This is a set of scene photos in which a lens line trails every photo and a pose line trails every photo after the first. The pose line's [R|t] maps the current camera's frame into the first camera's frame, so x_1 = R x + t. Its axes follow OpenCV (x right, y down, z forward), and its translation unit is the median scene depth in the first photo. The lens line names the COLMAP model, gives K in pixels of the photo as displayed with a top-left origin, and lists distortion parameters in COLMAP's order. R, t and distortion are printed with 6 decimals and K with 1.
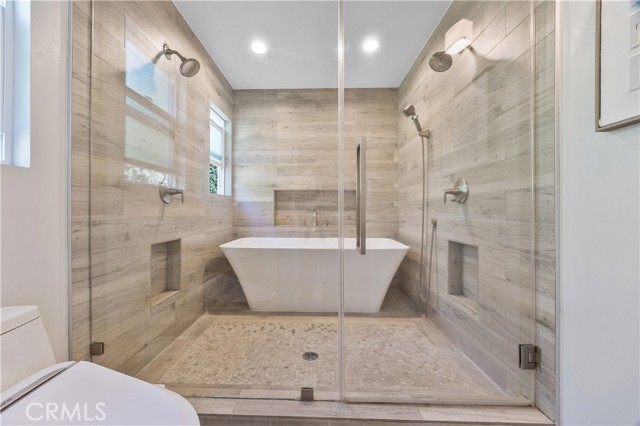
lens RADIAL K [[245.1, 0, 320.8], [0, 245.1, 213.9], [0, 0, 1]] dist [-0.001988, -0.000286]
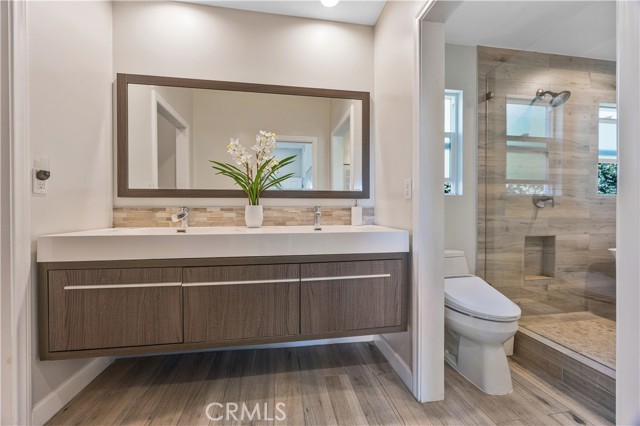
lens RADIAL K [[245.1, 0, 319.0], [0, 245.1, 215.7], [0, 0, 1]] dist [-0.001988, -0.000286]
pose [[0.154464, 0.000553, -0.987998, 0.551674], [-0.011379, 0.999935, -0.001220, 0.017850], [0.987933, 0.011431, 0.154461, -0.433751]]
